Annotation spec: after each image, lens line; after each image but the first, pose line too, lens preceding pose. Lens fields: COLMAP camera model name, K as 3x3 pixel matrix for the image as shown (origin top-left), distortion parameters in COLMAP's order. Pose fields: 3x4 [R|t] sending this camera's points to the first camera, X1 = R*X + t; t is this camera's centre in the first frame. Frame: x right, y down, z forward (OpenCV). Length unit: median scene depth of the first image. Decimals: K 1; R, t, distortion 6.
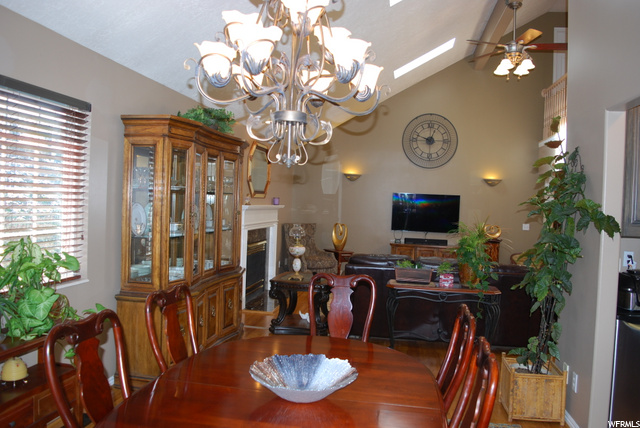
lens RADIAL K [[496.9, 0, 319.3], [0, 496.9, 213.9], [0, 0, 1]] dist [-0.100414, 0.018464]
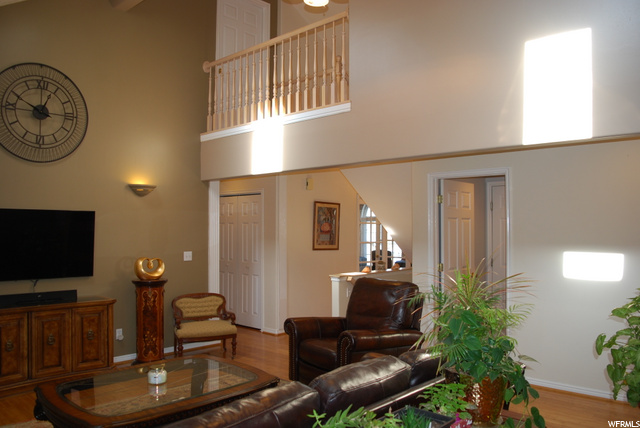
lens RADIAL K [[496.9, 0, 321.6], [0, 496.9, 211.7], [0, 0, 1]] dist [-0.100414, 0.018464]
pose [[0.535127, -0.010463, 0.844707, -0.058960], [0.043051, 0.998962, -0.014899, -0.016624], [-0.843674, 0.044338, 0.535022, 0.458799]]
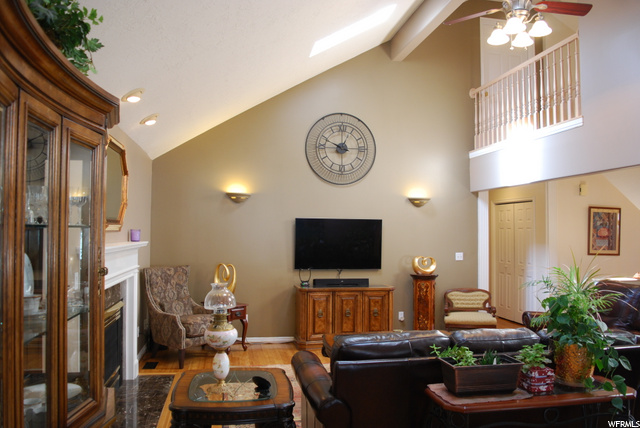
lens RADIAL K [[496.9, 0, 320.6], [0, 496.9, 216.7], [0, 0, 1]] dist [-0.100414, 0.018464]
pose [[0.935269, -0.022109, 0.353248, -0.076522], [0.039015, 0.998405, -0.040810, -0.014190], [-0.351782, 0.051950, 0.934639, 0.308286]]
